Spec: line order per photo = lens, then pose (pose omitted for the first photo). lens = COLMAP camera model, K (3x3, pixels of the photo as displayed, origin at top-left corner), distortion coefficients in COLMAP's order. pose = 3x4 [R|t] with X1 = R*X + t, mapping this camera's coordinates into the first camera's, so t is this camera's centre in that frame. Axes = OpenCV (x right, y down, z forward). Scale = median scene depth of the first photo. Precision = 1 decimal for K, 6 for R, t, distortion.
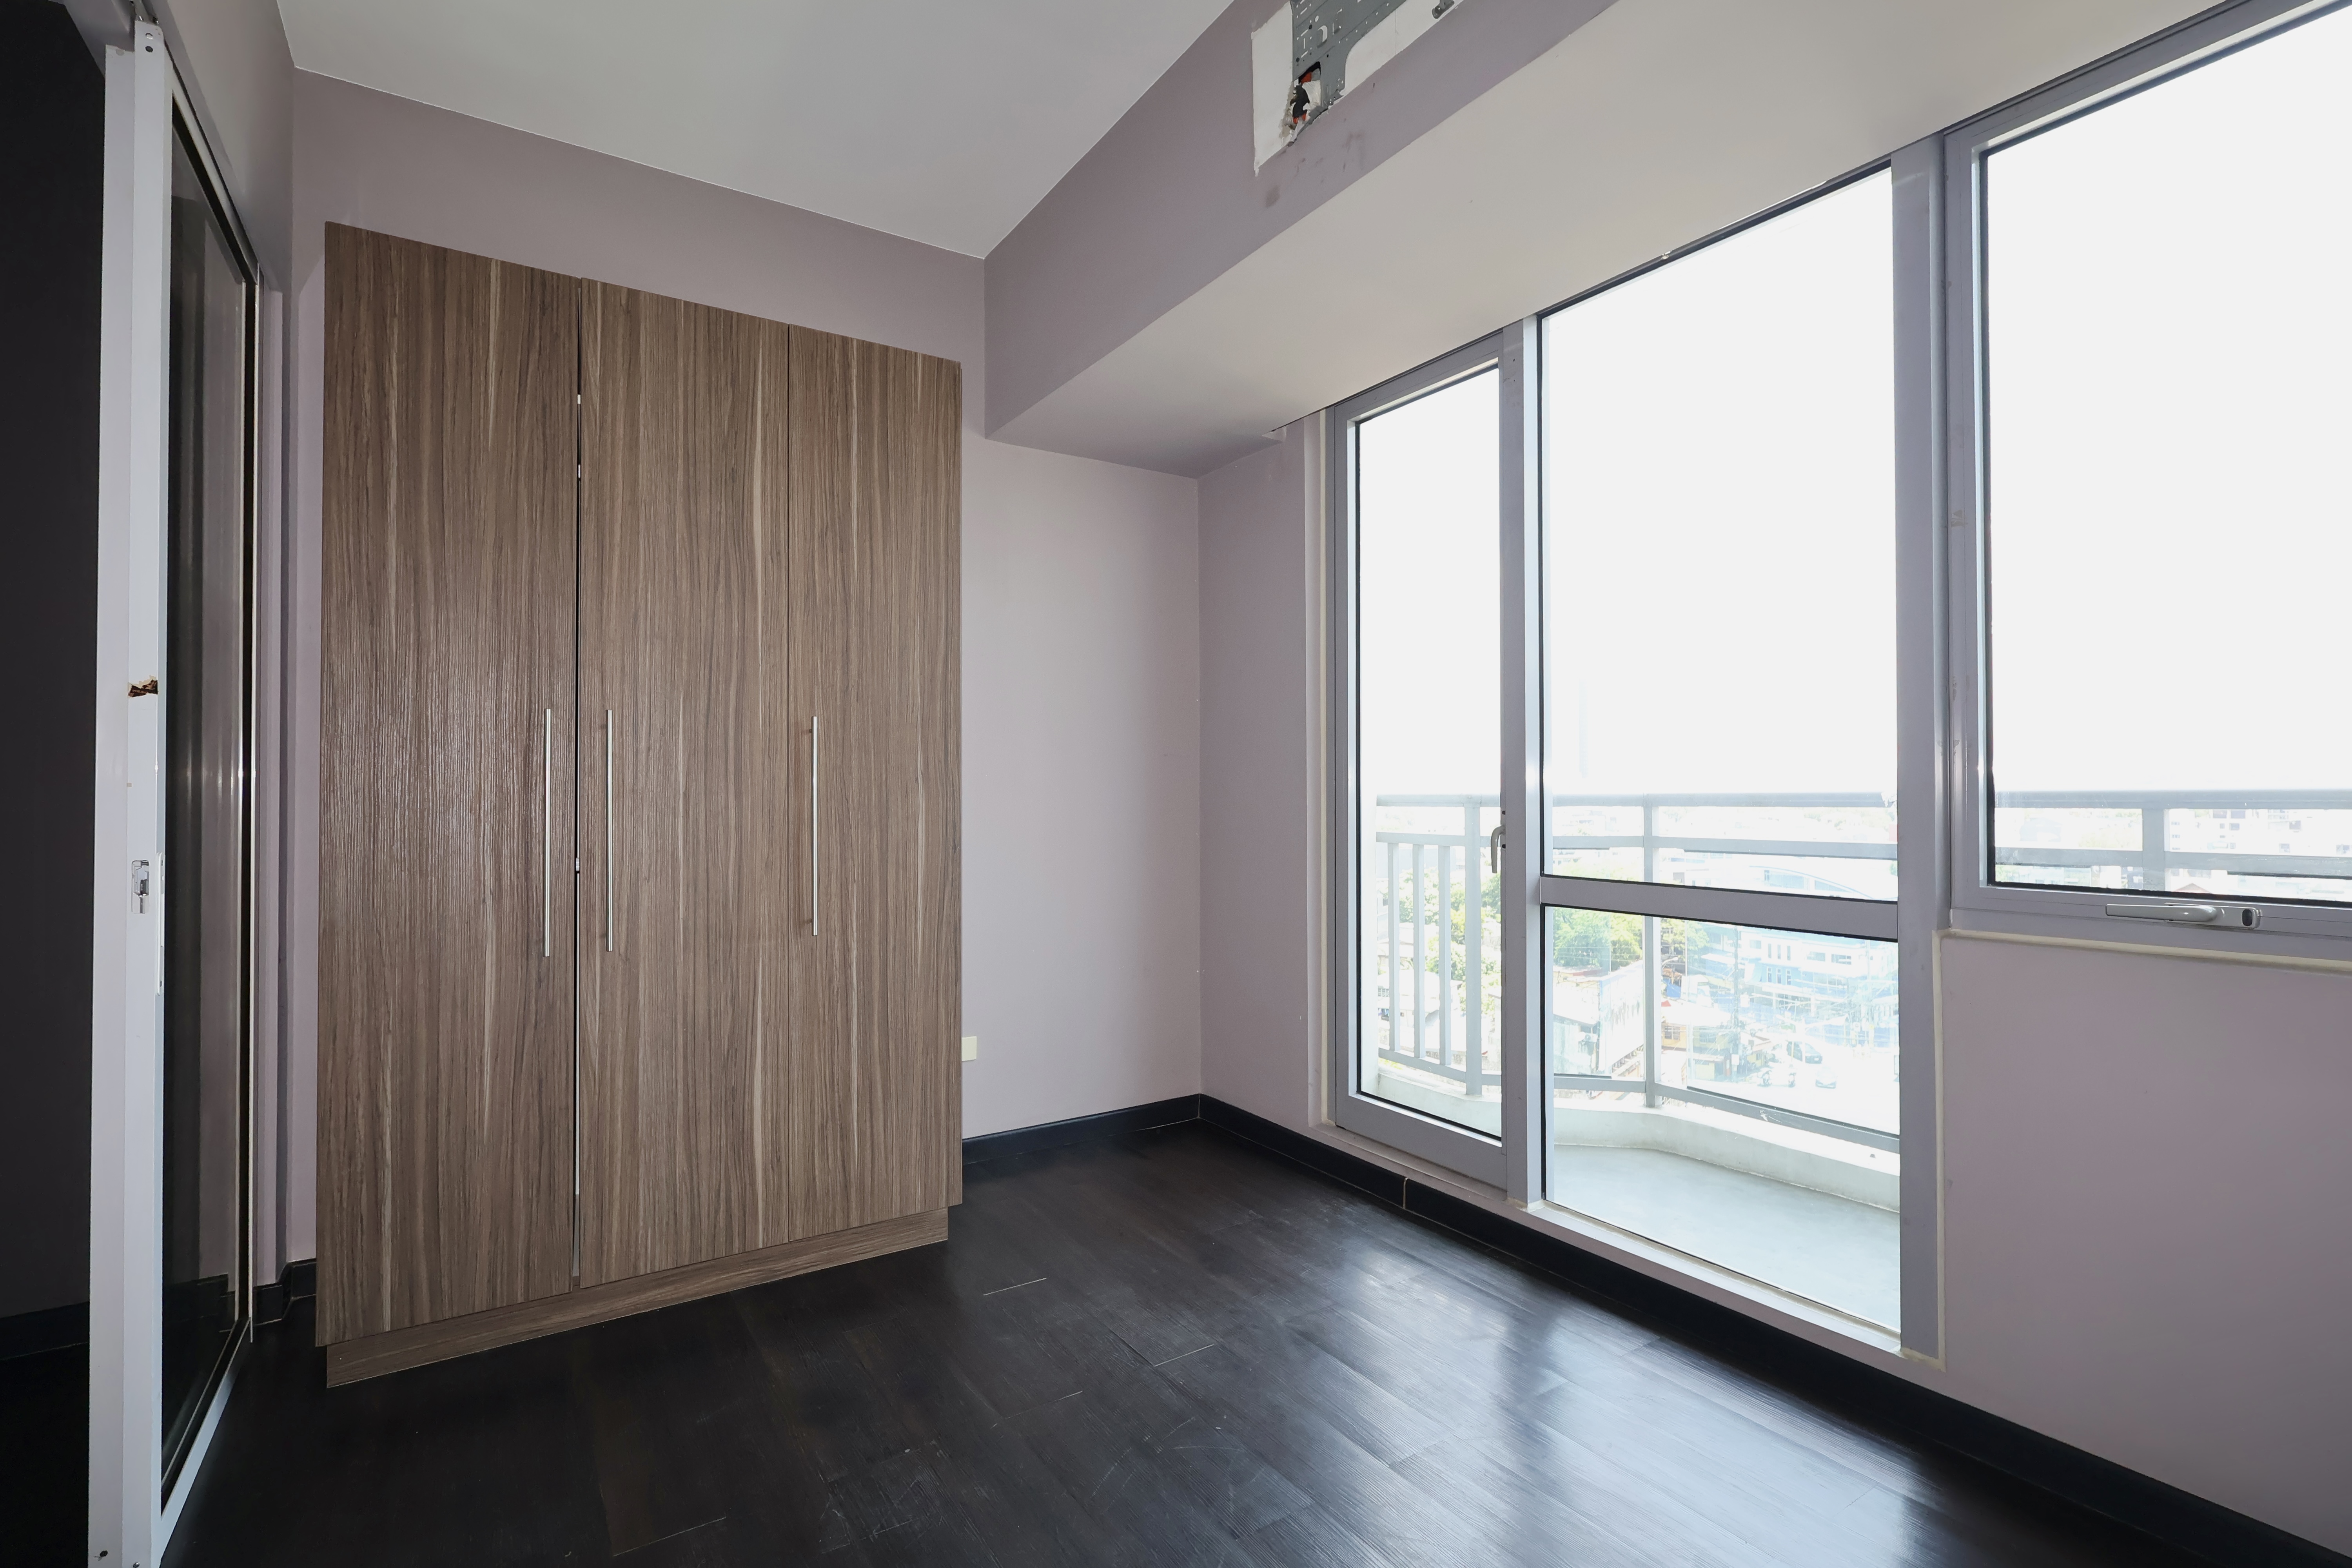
lens RADIAL K [[1089.5, 0, 1168.6], [0, 1089.5, 780.5], [0, 0, 1]] dist [-0.004793, 0.003603]
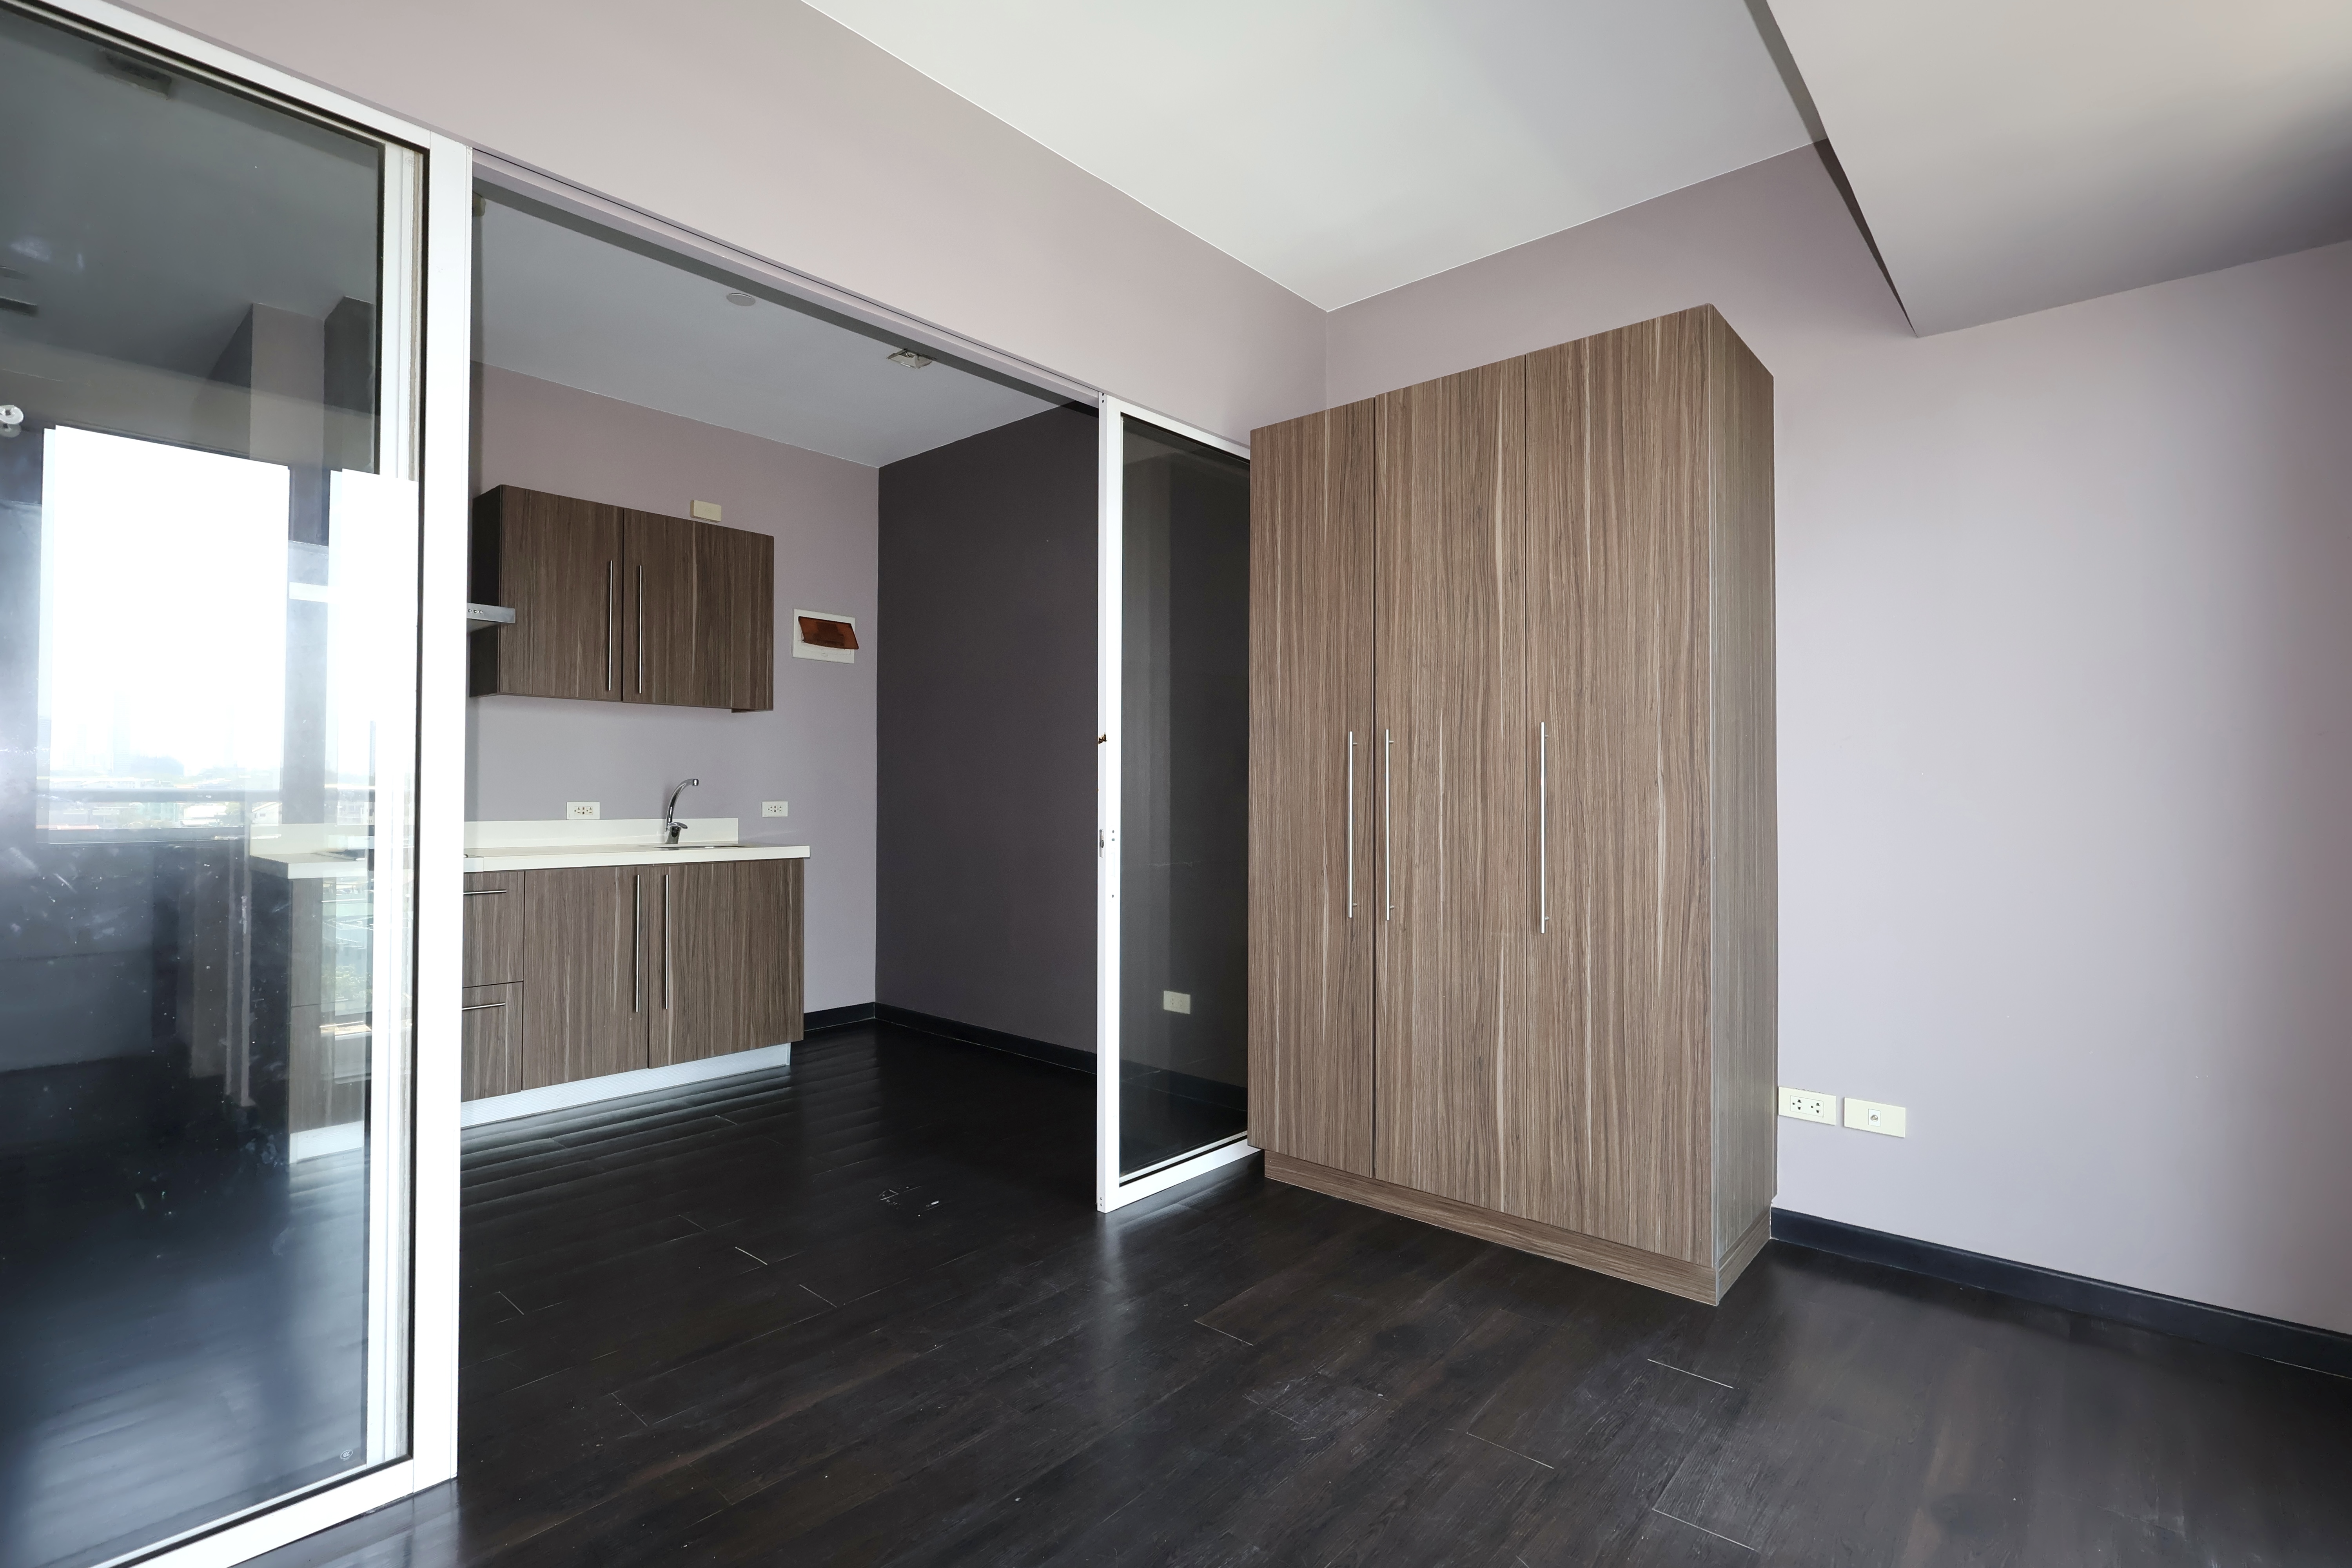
lens RADIAL K [[1089.5, 0, 1180.1], [0, 1089.5, 781.4], [0, 0, 1]] dist [-0.004793, 0.003603]
pose [[0.274546, -0.008117, -0.961540, 0.593118], [0.006664, 0.999956, -0.006539, 0.002352], [0.961551, -0.004613, 0.274588, 0.392855]]
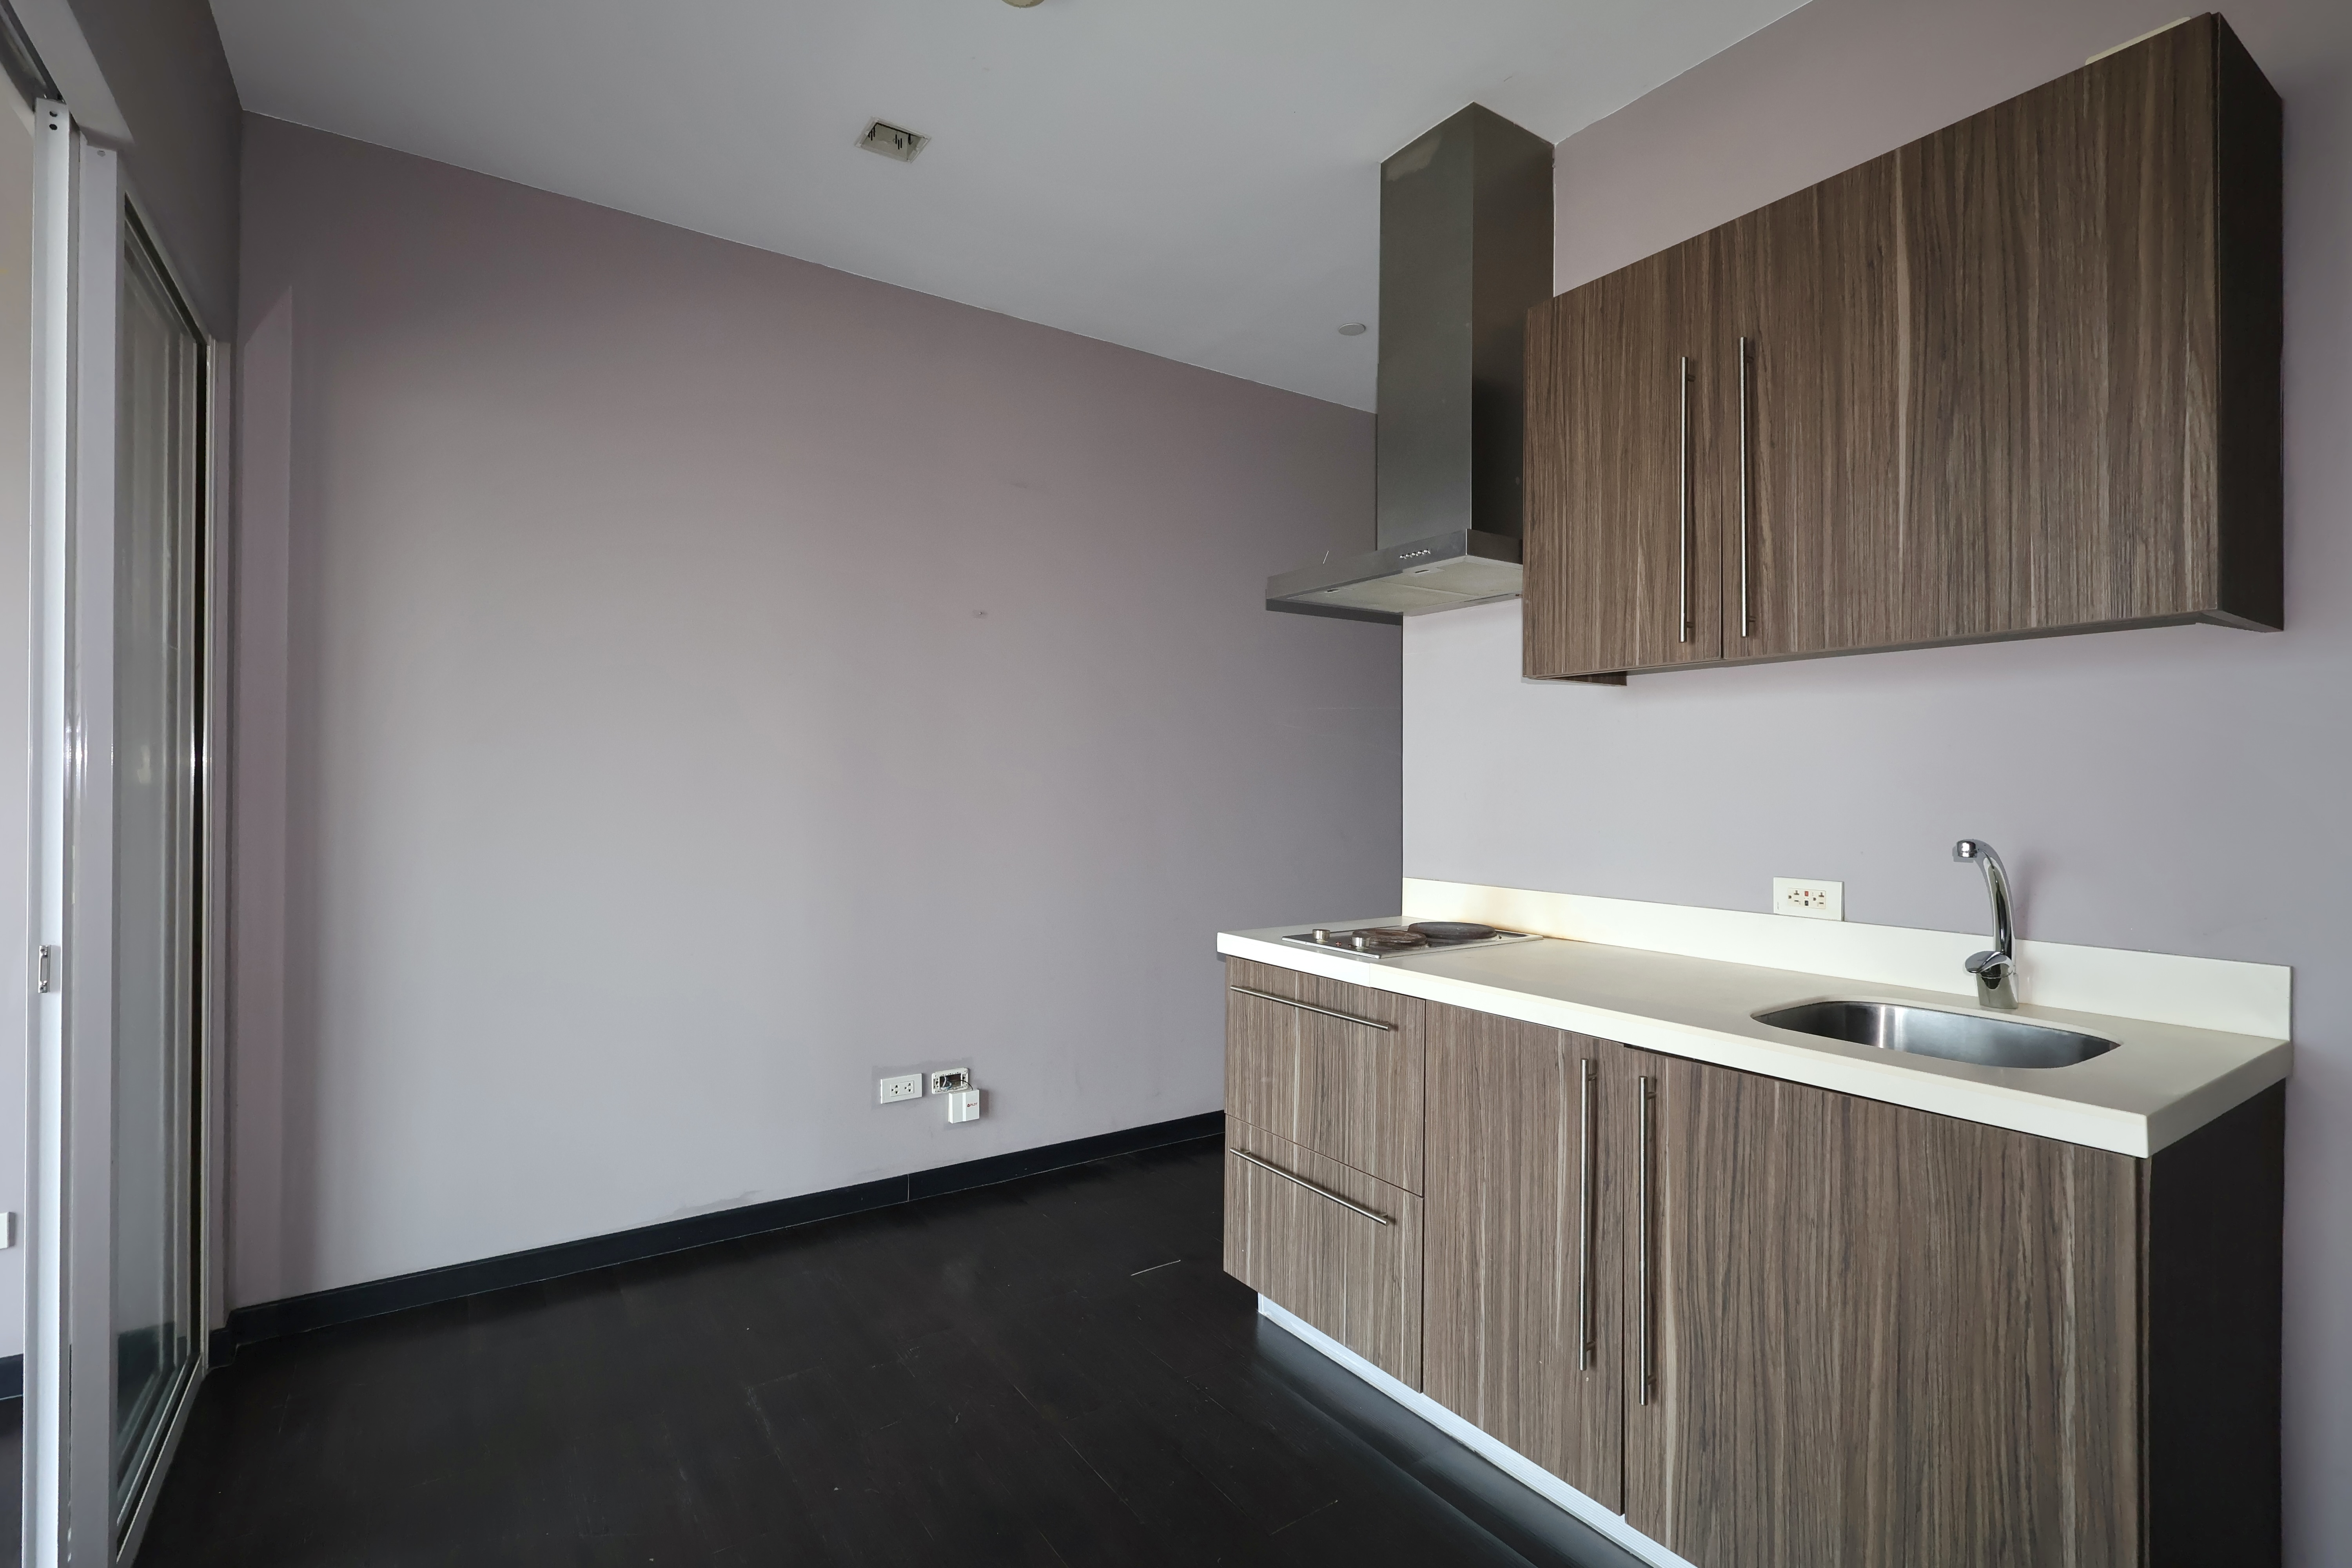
lens RADIAL K [[1089.5, 0, 1175.5], [0, 1089.5, 777.5], [0, 0, 1]] dist [-0.004793, 0.003603]
pose [[-0.999719, -0.001320, -0.023677, -0.910776], [-0.000964, 0.999887, -0.015004, -0.047936], [0.023694, -0.014977, -0.999607, 0.772157]]
